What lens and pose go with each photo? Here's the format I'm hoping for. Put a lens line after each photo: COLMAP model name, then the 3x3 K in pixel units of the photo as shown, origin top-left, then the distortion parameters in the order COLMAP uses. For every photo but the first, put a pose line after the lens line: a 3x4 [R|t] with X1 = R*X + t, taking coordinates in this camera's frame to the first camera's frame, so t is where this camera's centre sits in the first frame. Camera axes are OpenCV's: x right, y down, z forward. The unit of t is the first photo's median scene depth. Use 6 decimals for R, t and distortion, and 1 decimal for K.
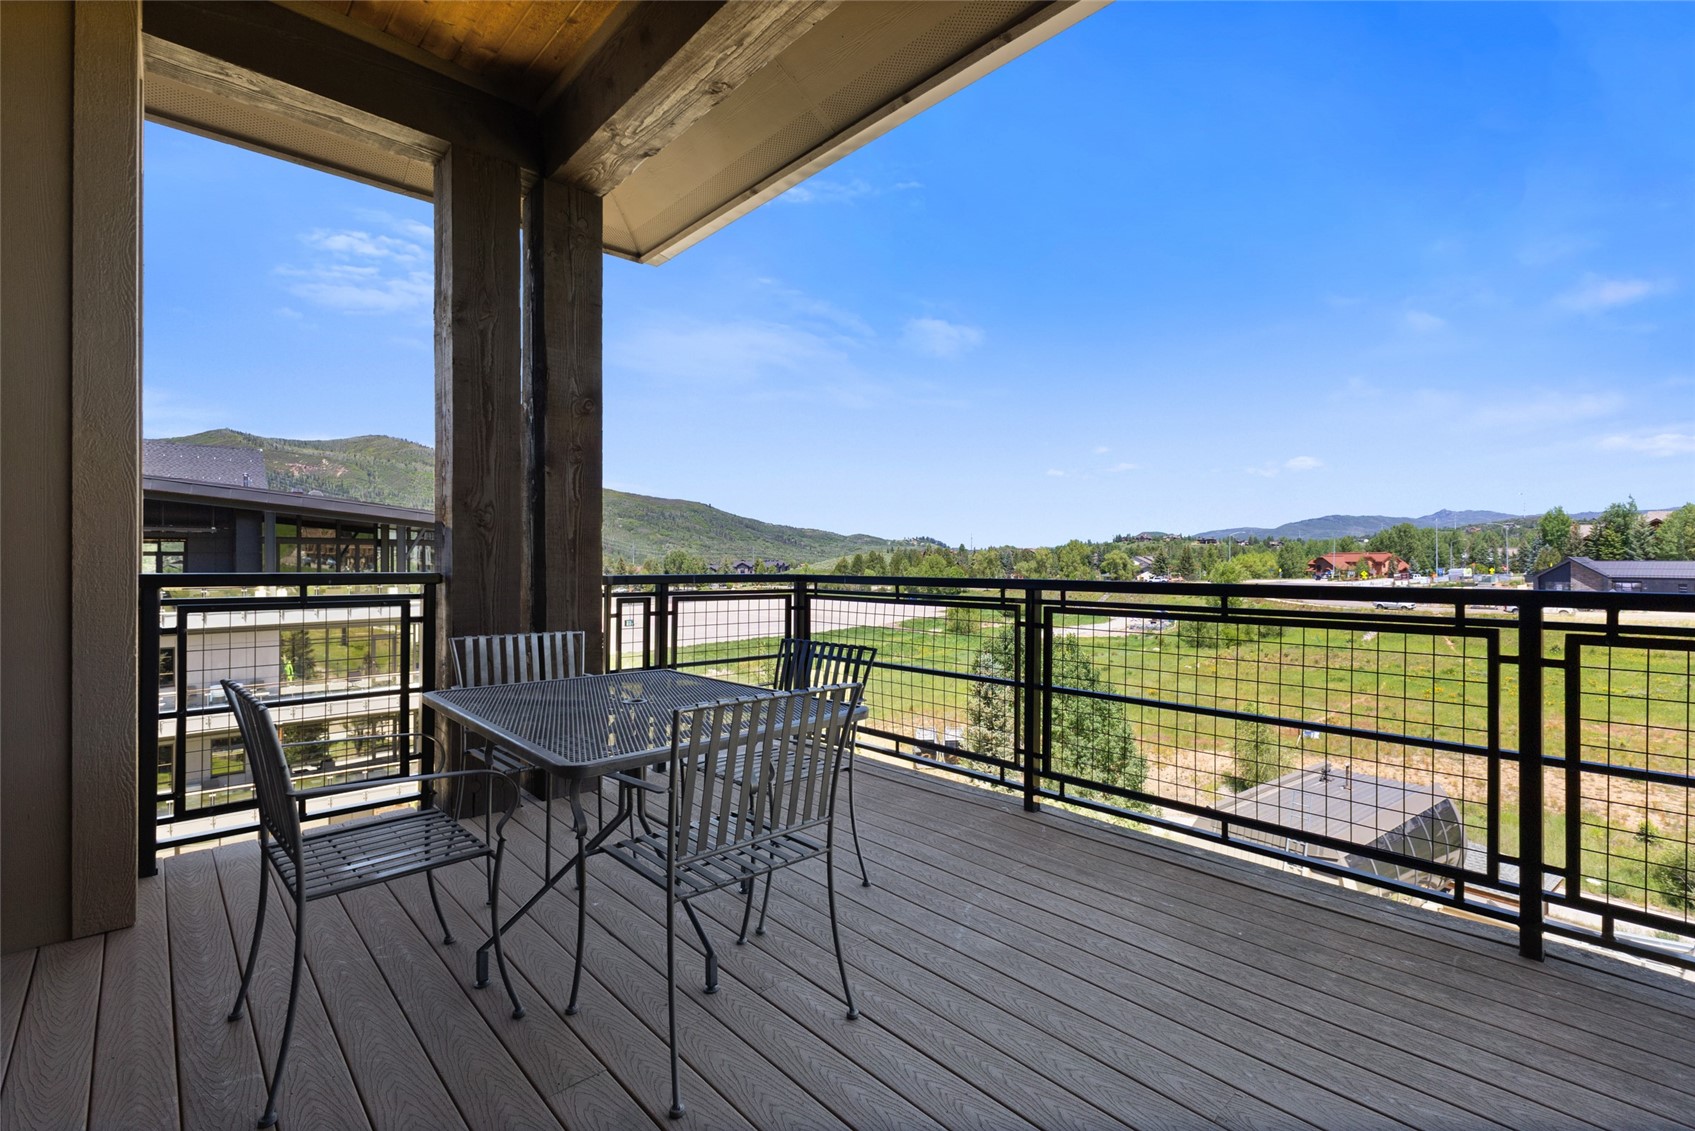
lens RADIAL K [[740.1, 0, 846.8], [0, 740.1, 559.2], [0, 0, 1]] dist [0.014943, -0.005145]
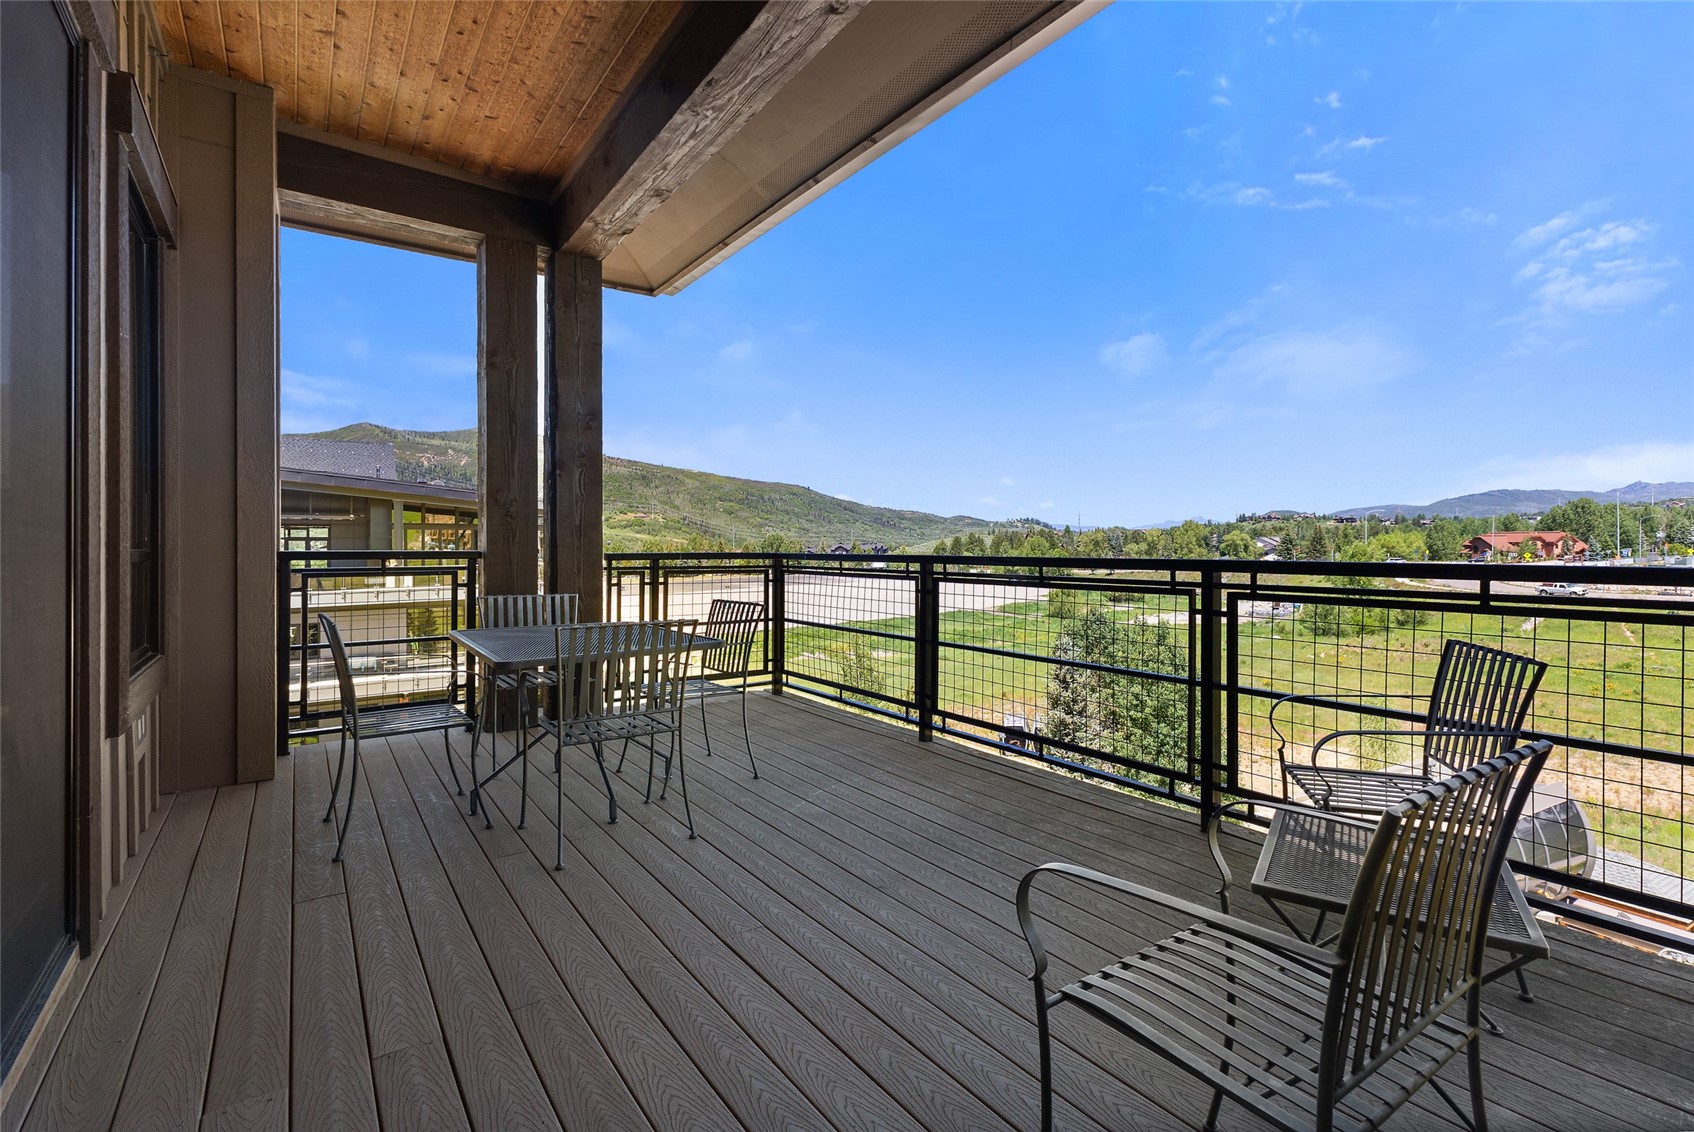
lens RADIAL K [[761.9, 0, 853.7], [0, 761.9, 540.2], [0, 0, 1]] dist [0.011378, 0.000133]
pose [[0.991961, -0.004519, -0.126463, 0.248338], [0.004234, 0.999988, -0.002524, 0.004312], [0.126473, 0.001968, 0.991968, -0.239289]]
